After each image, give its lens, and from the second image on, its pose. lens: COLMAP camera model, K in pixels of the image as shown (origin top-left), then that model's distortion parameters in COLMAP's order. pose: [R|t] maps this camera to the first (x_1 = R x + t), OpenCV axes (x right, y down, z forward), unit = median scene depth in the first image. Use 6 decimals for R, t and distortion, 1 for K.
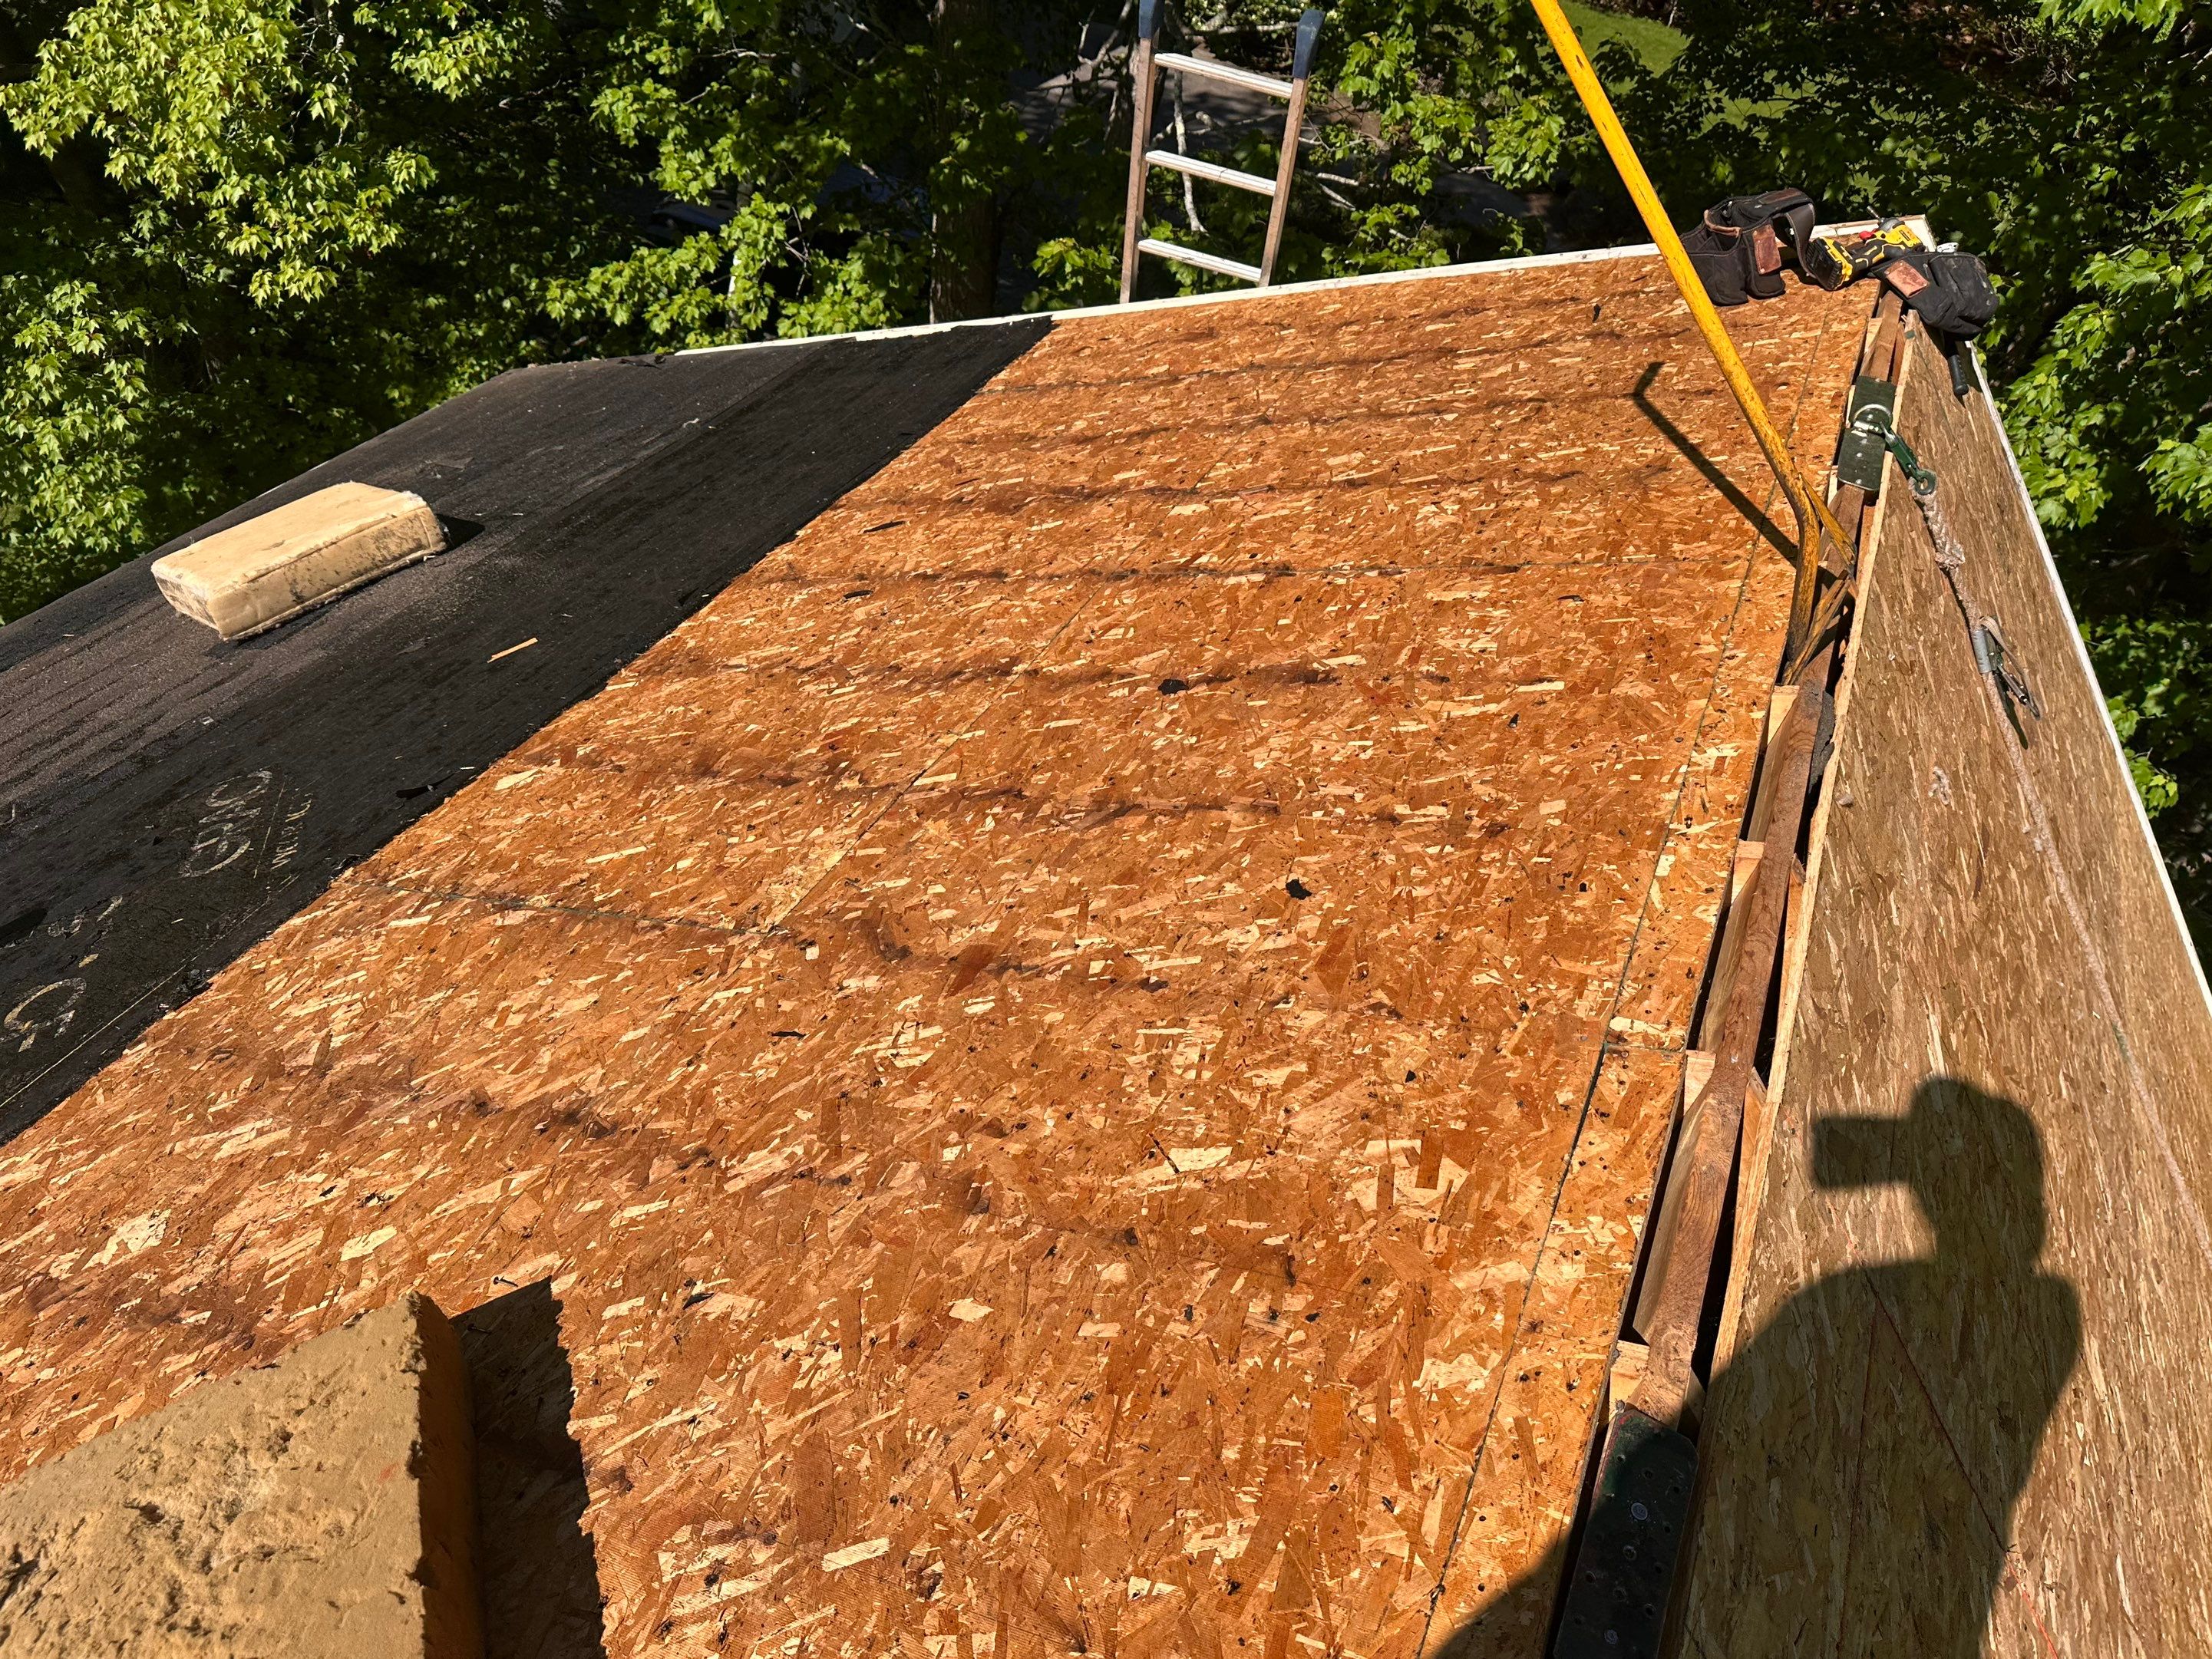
lens RADIAL K [[1578.8, 0, 1109.5], [0, 1578.8, 815.9], [0, 0, 1]] dist [0.065201, -0.087773]
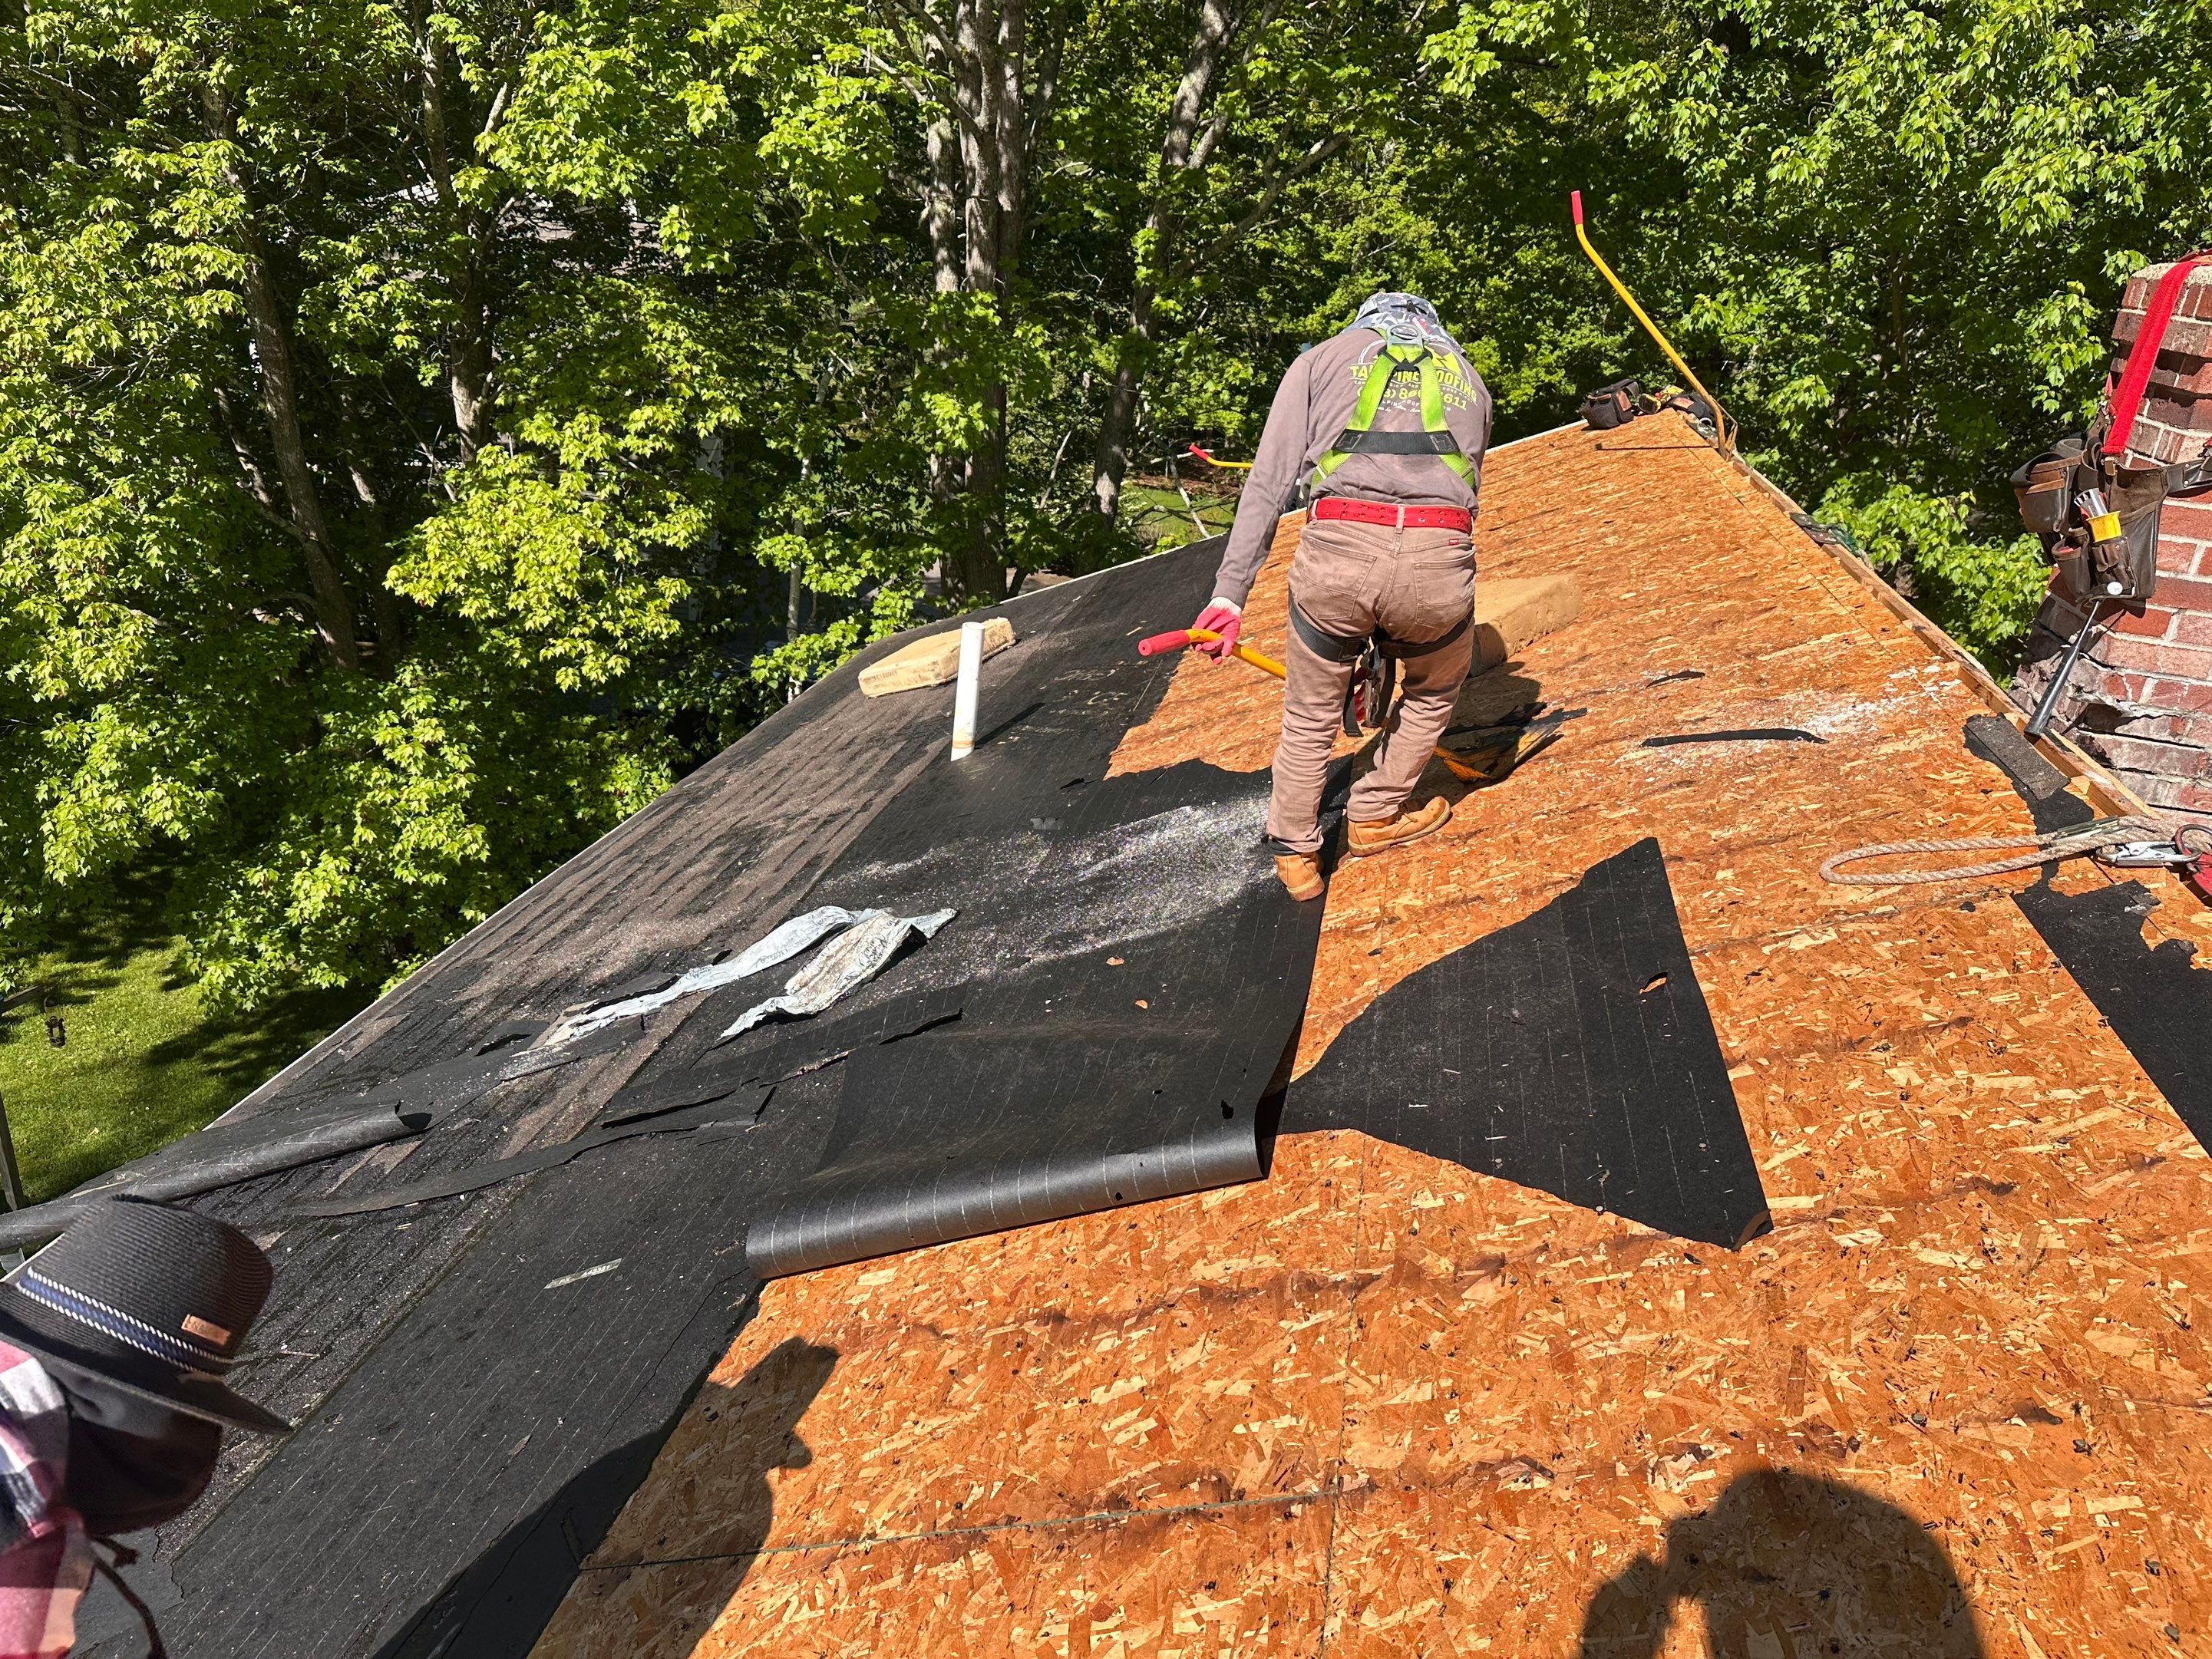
lens RADIAL K [[1578.8, 0, 1109.5], [0, 1578.8, 815.9], [0, 0, 1]] dist [0.065201, -0.087773]
pose [[0.971976, -0.144671, 0.185294, -0.333422], [0.195275, 0.935724, -0.293748, 0.296445], [-0.130887, 0.321699, 0.937752, -0.360397]]
